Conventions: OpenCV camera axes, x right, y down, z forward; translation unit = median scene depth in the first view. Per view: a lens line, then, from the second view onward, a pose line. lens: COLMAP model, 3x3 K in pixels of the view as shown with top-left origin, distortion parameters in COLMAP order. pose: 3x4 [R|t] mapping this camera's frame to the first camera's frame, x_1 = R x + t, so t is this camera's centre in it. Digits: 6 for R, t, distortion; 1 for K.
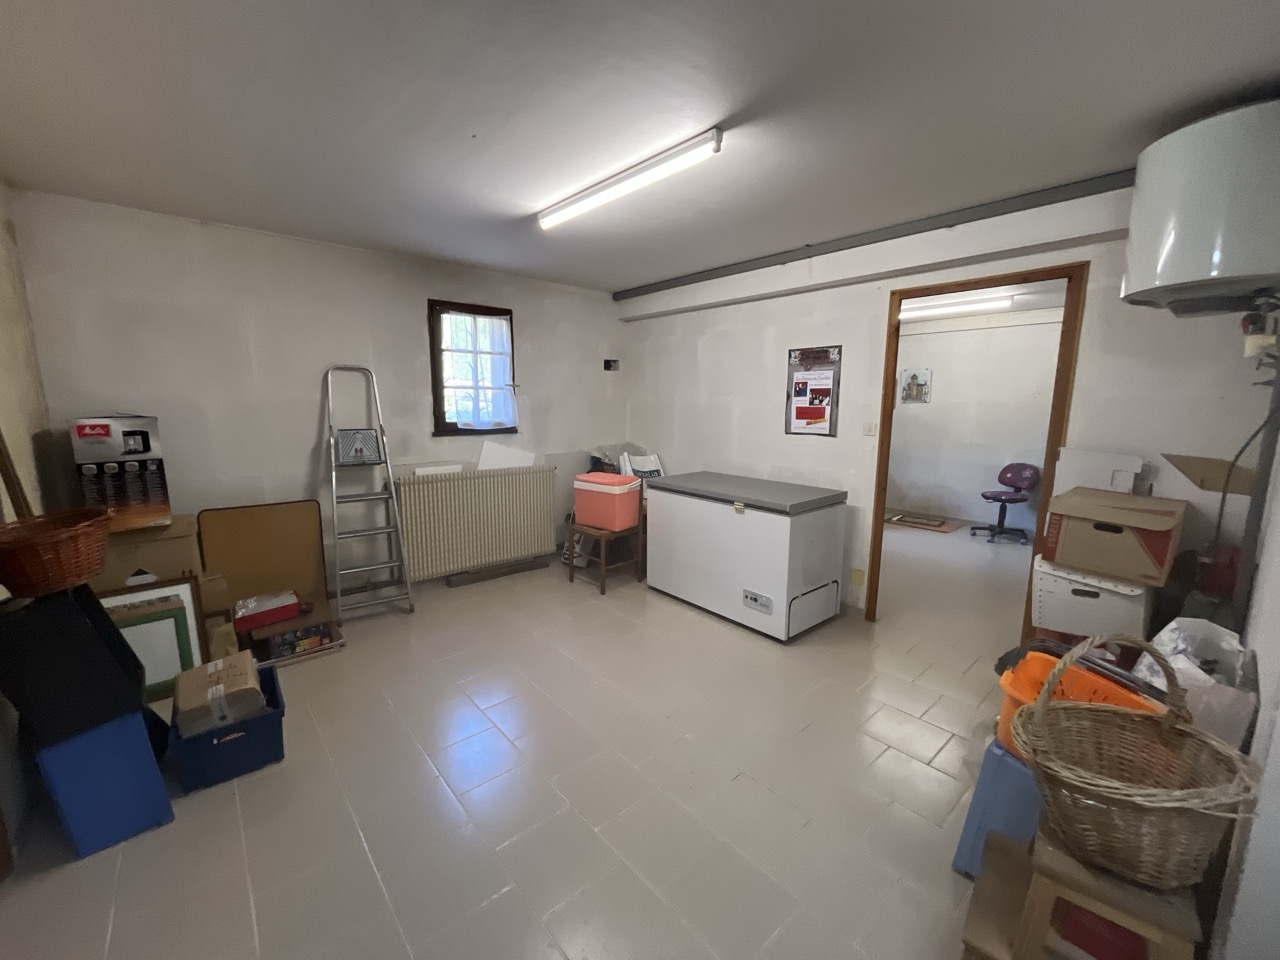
lens RADIAL K [[517.1, 0, 640.8], [0, 517.1, 481.9], [0, 0, 1]] dist [-0.001598, 0.000129]
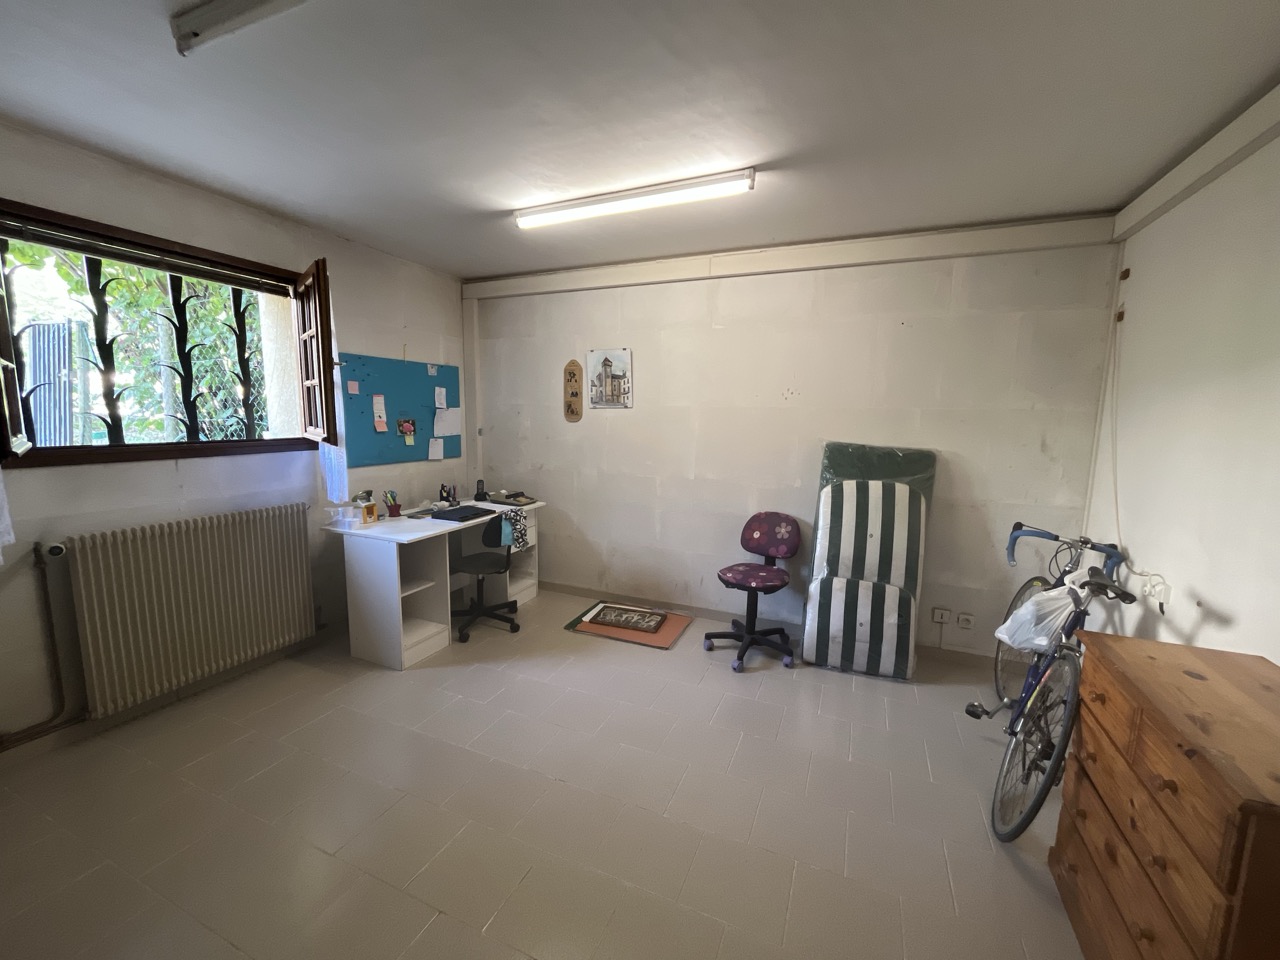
lens RADIAL K [[517.1, 0, 641.6], [0, 517.1, 478.6], [0, 0, 1]] dist [-0.001598, 0.000129]
pose [[0.902266, -0.052635, 0.427956, 0.353618], [0.062156, 0.998032, -0.008295, -0.076463], [-0.426677, 0.034085, 0.903762, 0.530399]]
